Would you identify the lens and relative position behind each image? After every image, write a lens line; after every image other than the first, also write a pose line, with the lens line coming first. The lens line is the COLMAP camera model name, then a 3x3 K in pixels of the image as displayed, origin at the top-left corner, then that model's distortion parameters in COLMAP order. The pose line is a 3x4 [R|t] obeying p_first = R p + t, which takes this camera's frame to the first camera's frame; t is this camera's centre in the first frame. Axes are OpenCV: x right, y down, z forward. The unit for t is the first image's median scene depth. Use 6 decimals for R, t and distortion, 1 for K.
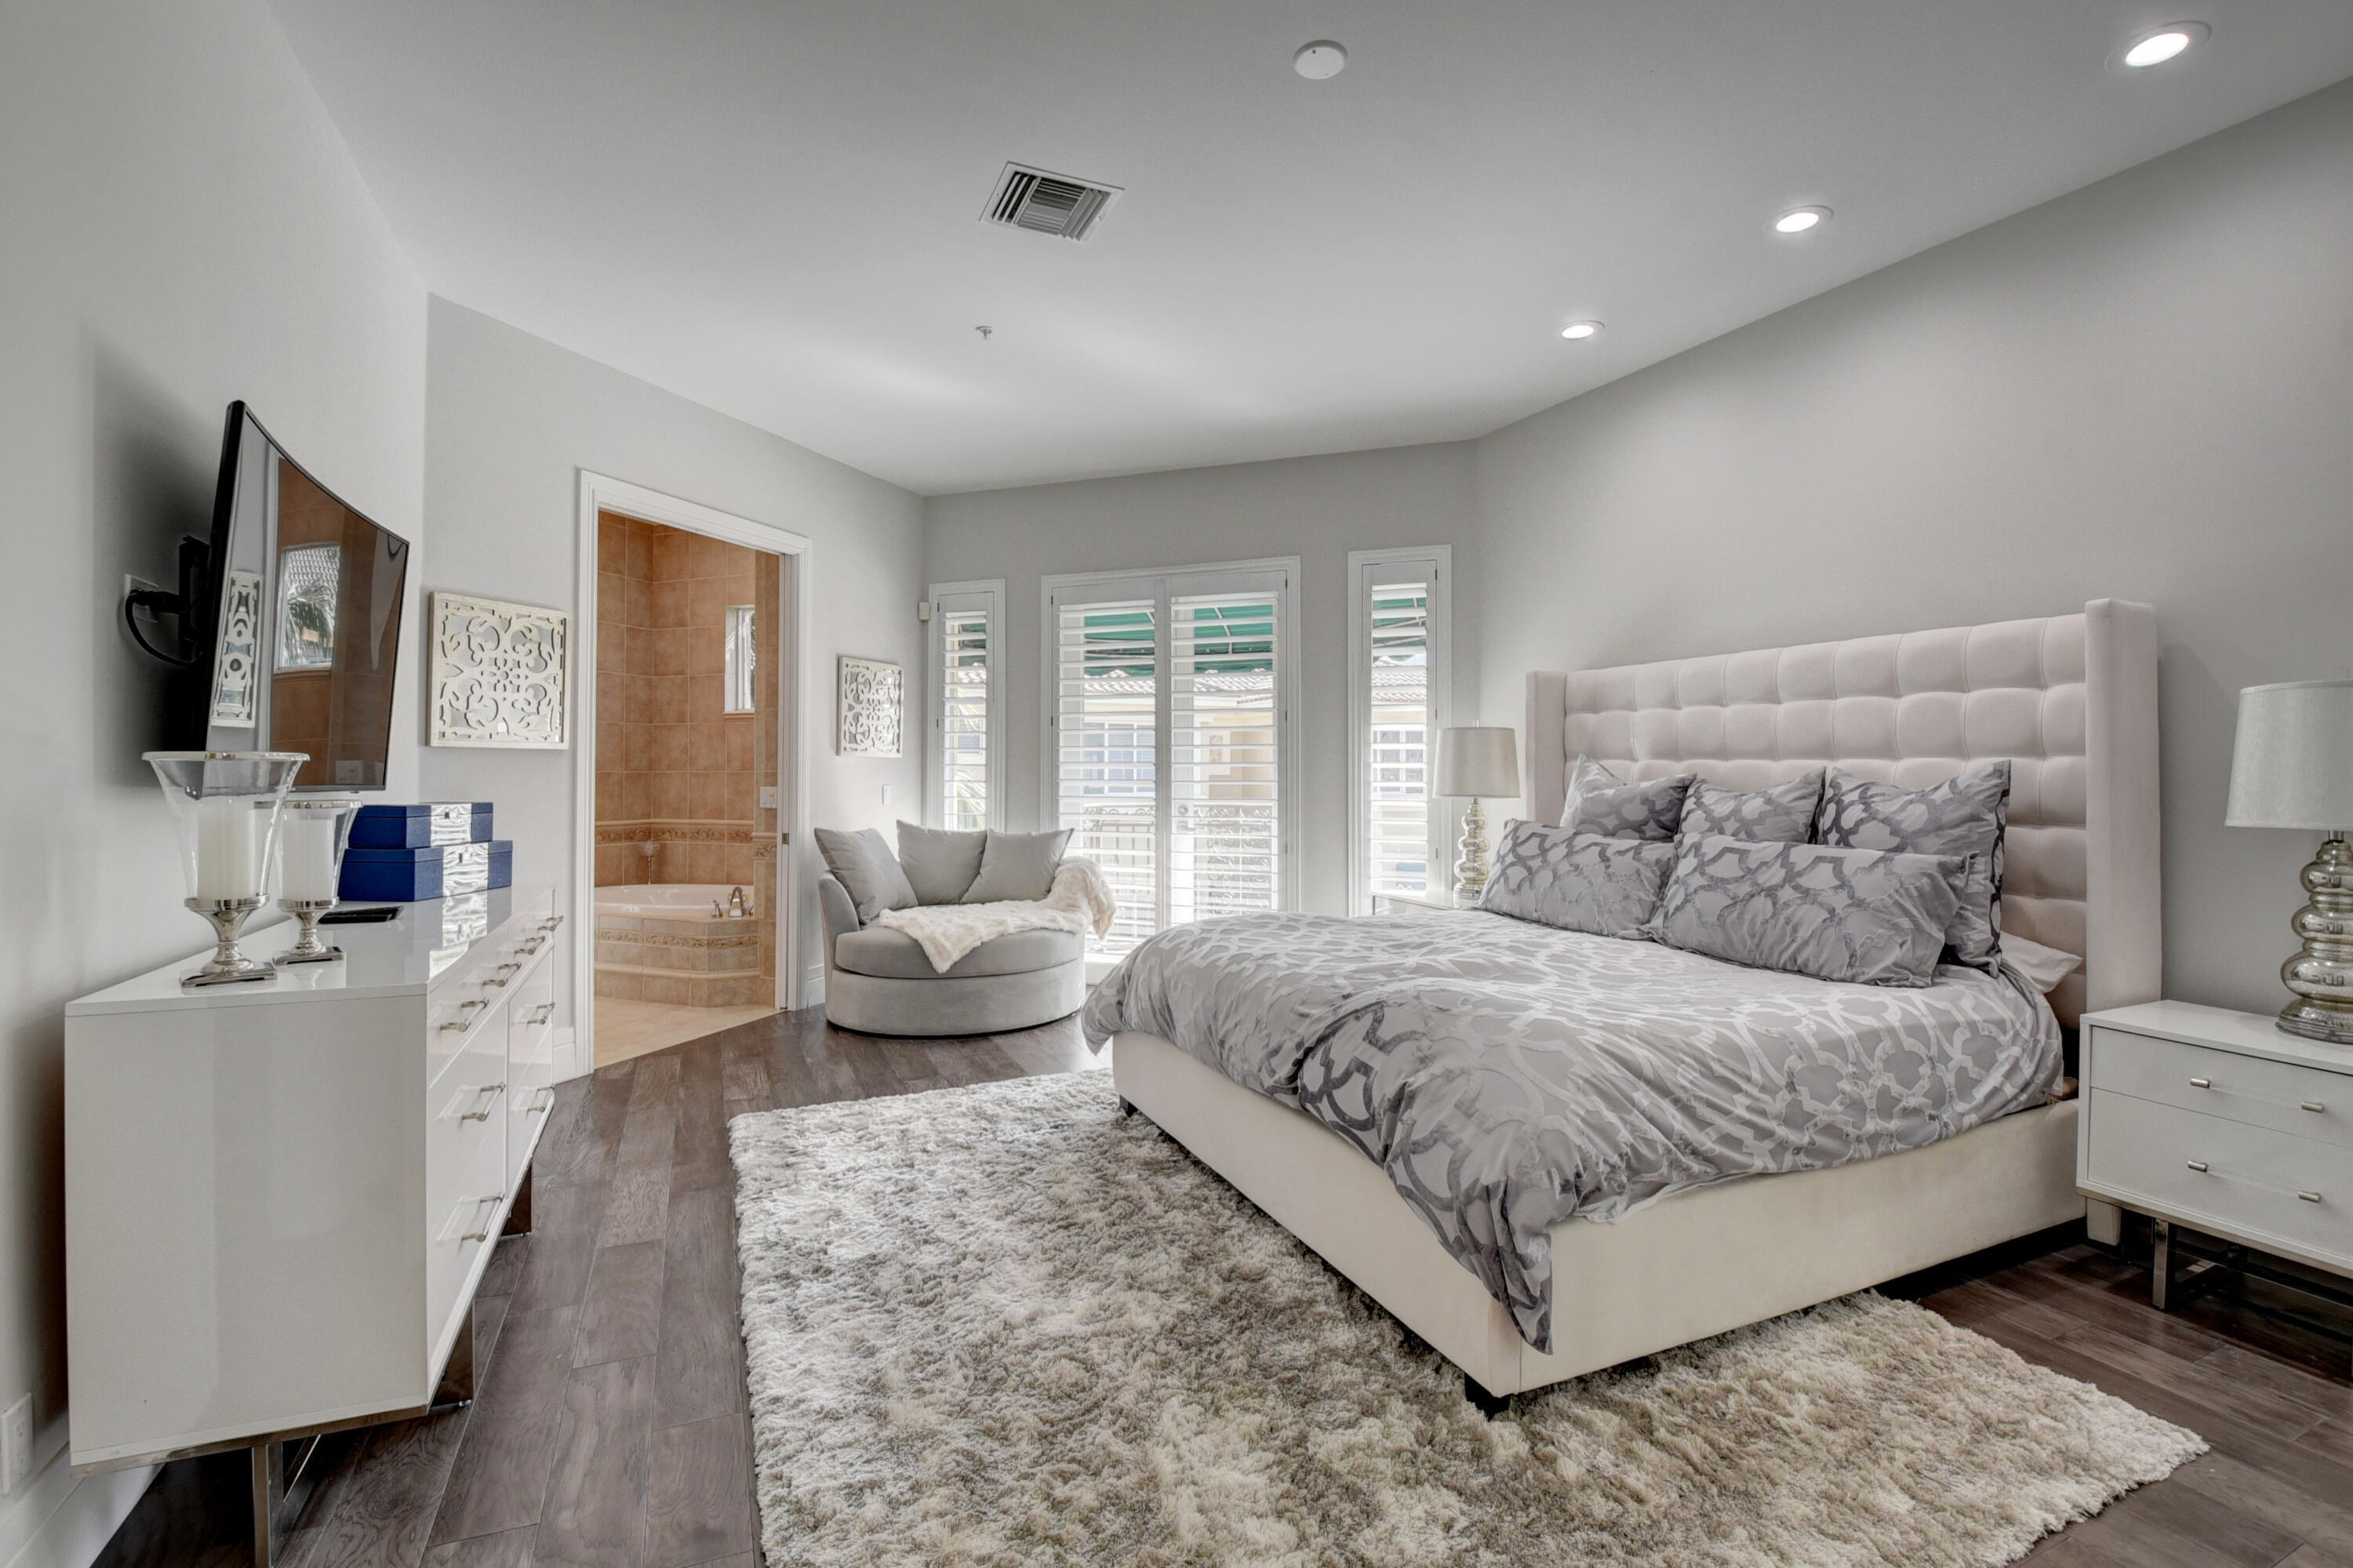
lens RADIAL K [[1039.7, 0, 1171.1], [0, 1039.7, 755.6], [0, 0, 1]] dist [0.015585, -0.023231]
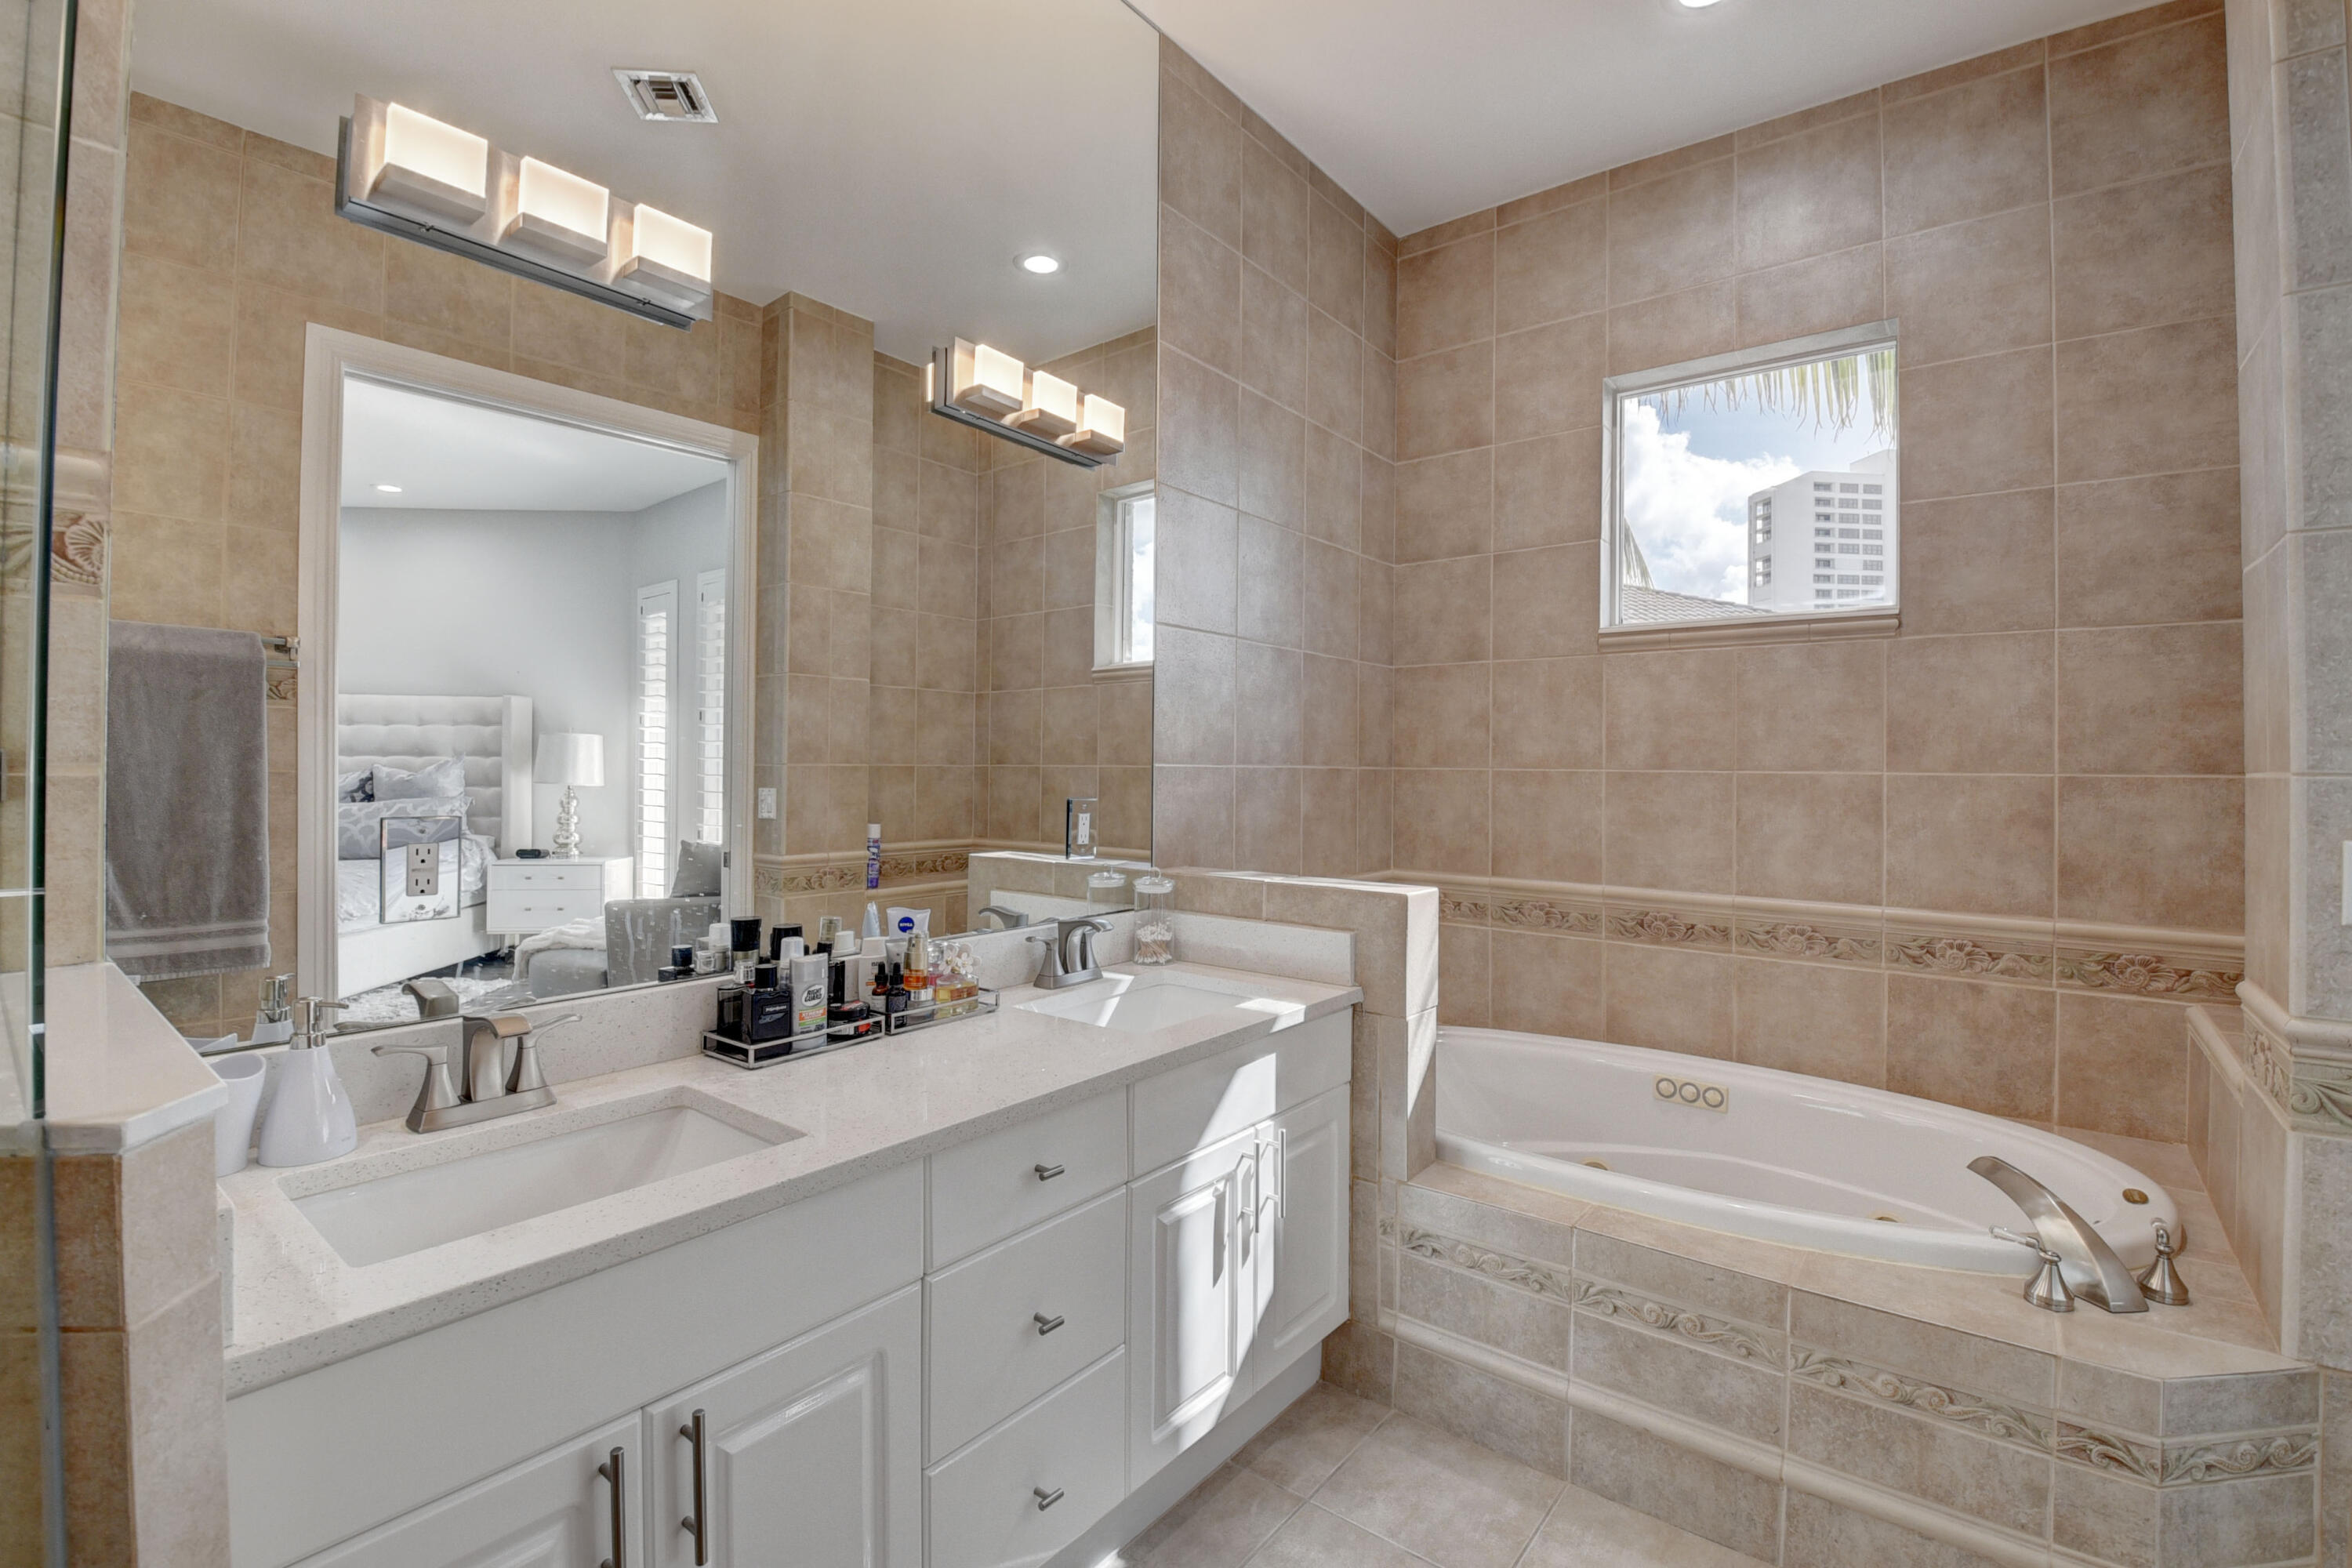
lens RADIAL K [[1036.1, 0, 1158.3], [0, 1036.1, 759.7], [0, 0, 1]] dist [0.012884, -0.025074]
pose [[0.948195, 0.005602, -0.317640, -0.457264], [-0.002995, 0.999958, 0.008695, 0.007840], [0.317676, -0.007293, 0.948171, 0.534696]]
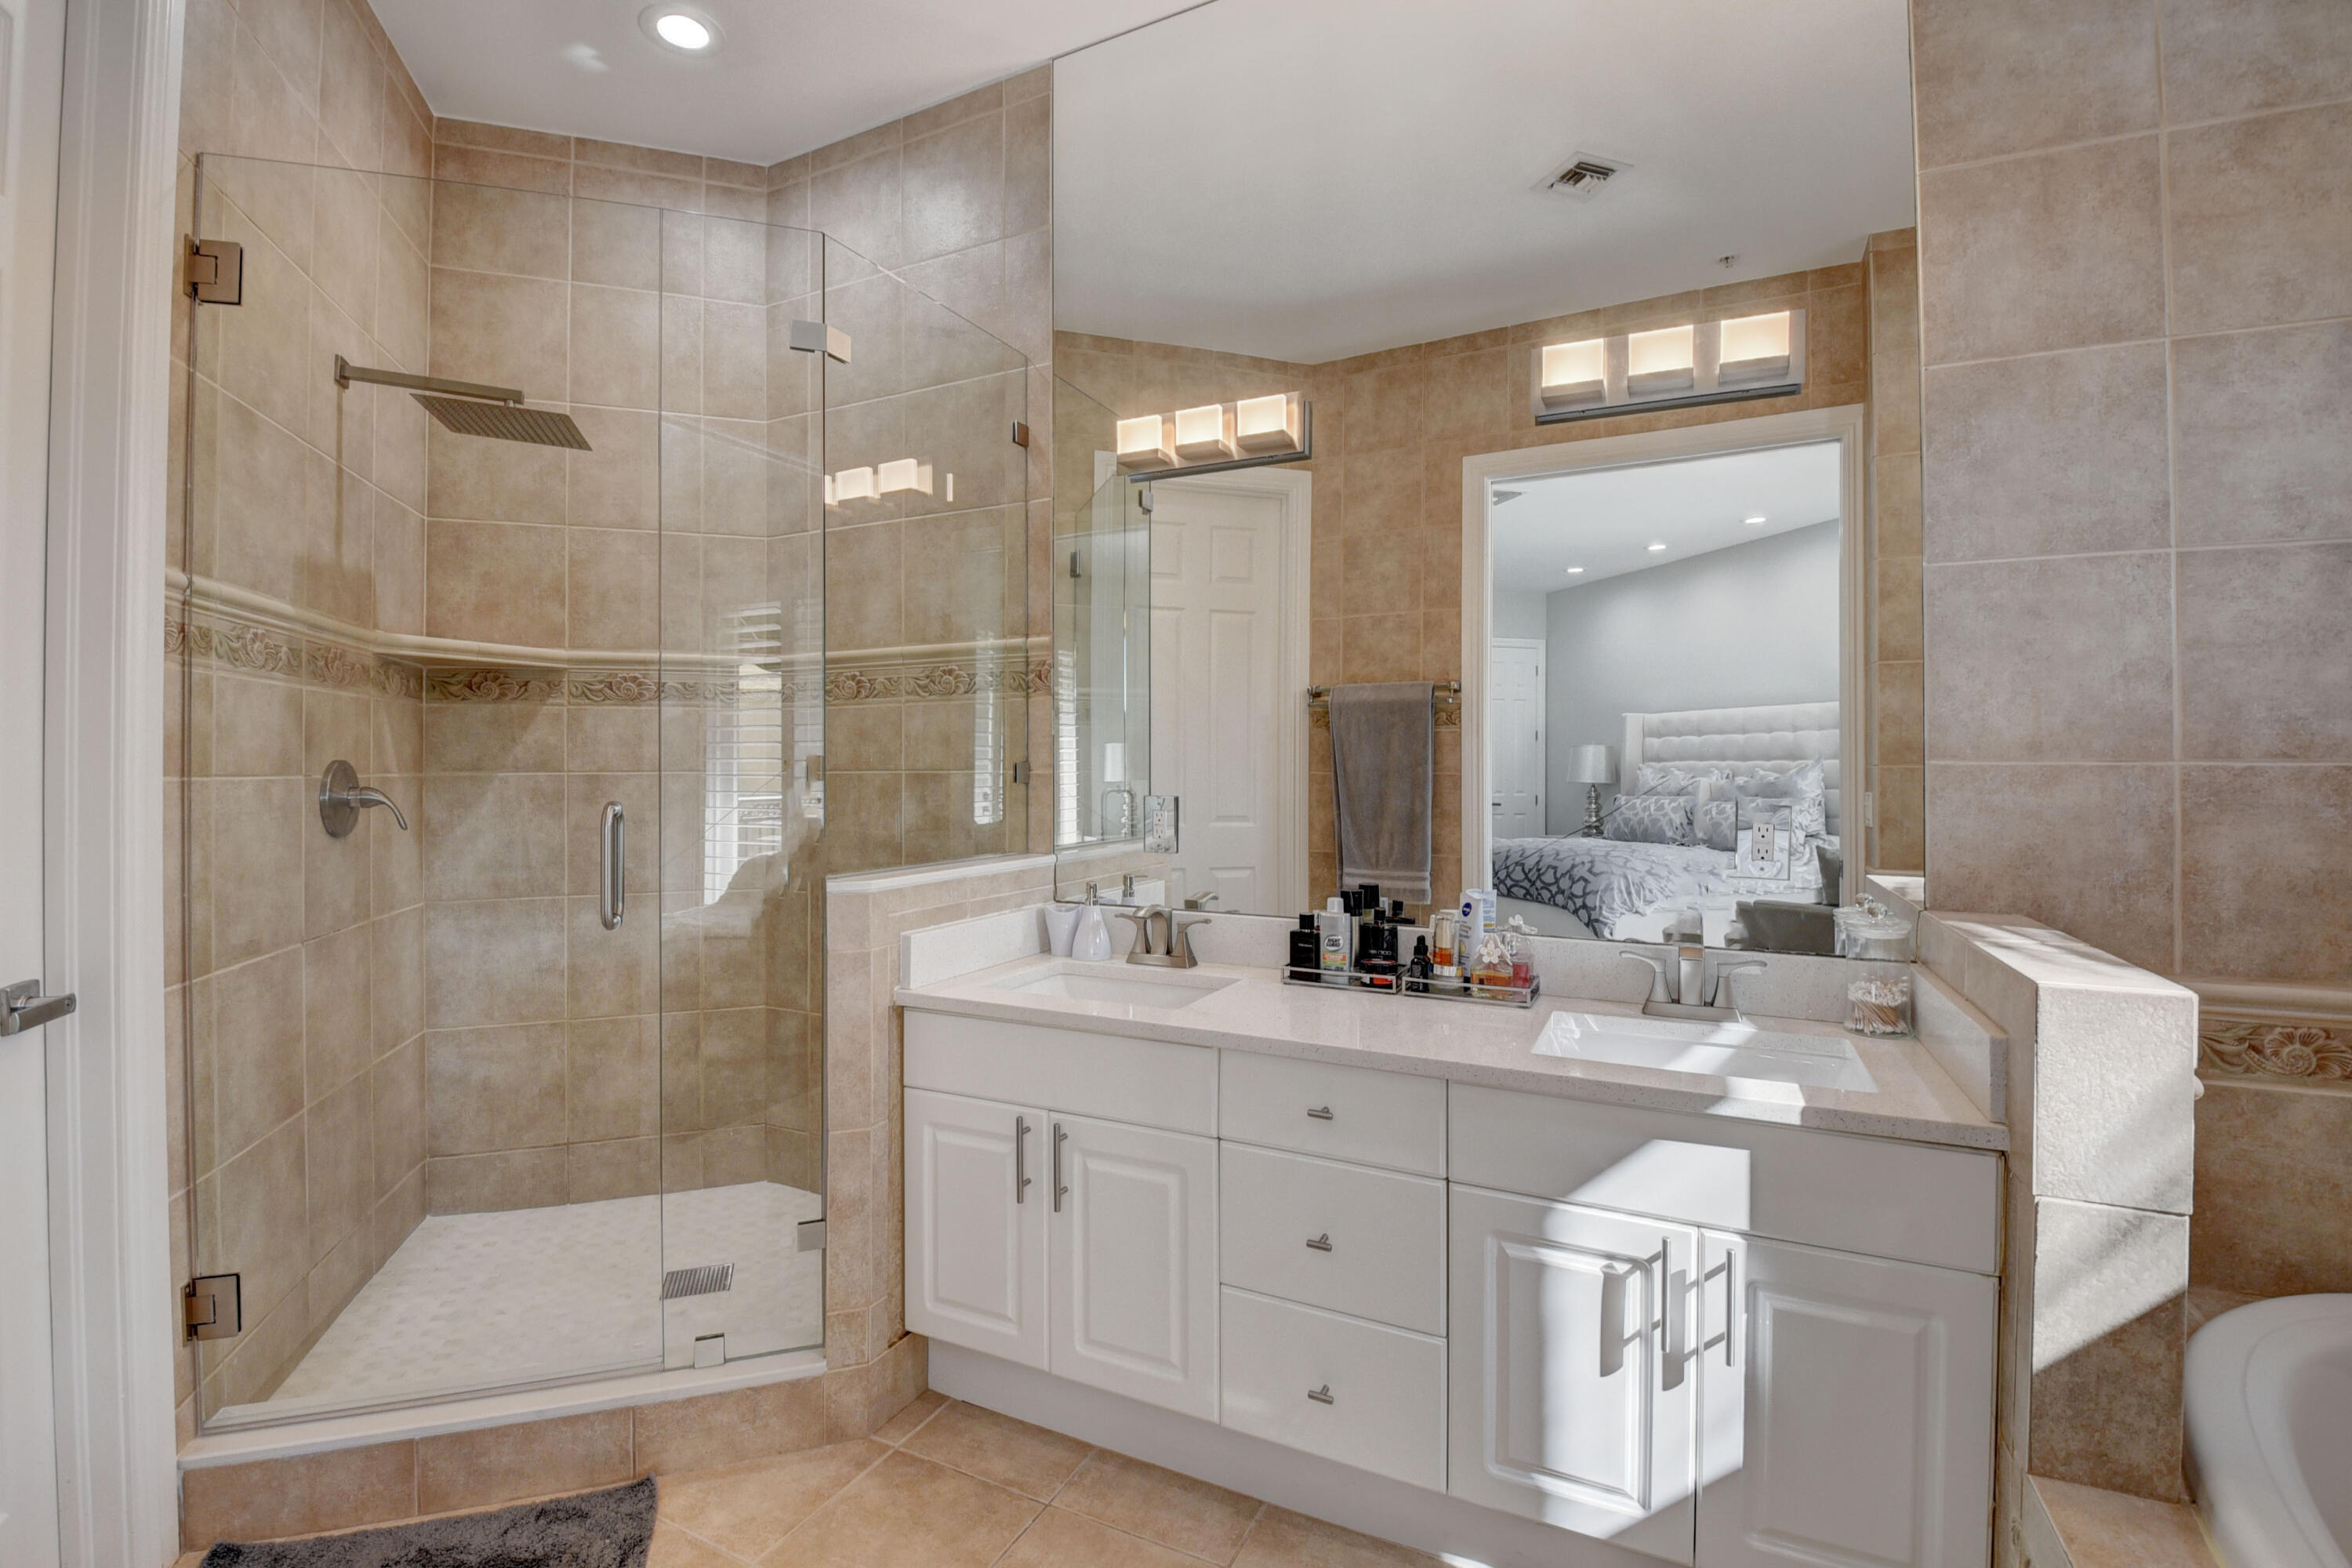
lens RADIAL K [[1039.2, 0, 1170.6], [0, 1039.2, 755.7], [0, 0, 1]] dist [0.015585, -0.023231]
pose [[-0.100734, -0.008020, -0.994881, -0.306744], [0.016100, 0.999823, -0.009690, 0.010466], [0.994783, -0.016994, -0.100587, 0.705037]]
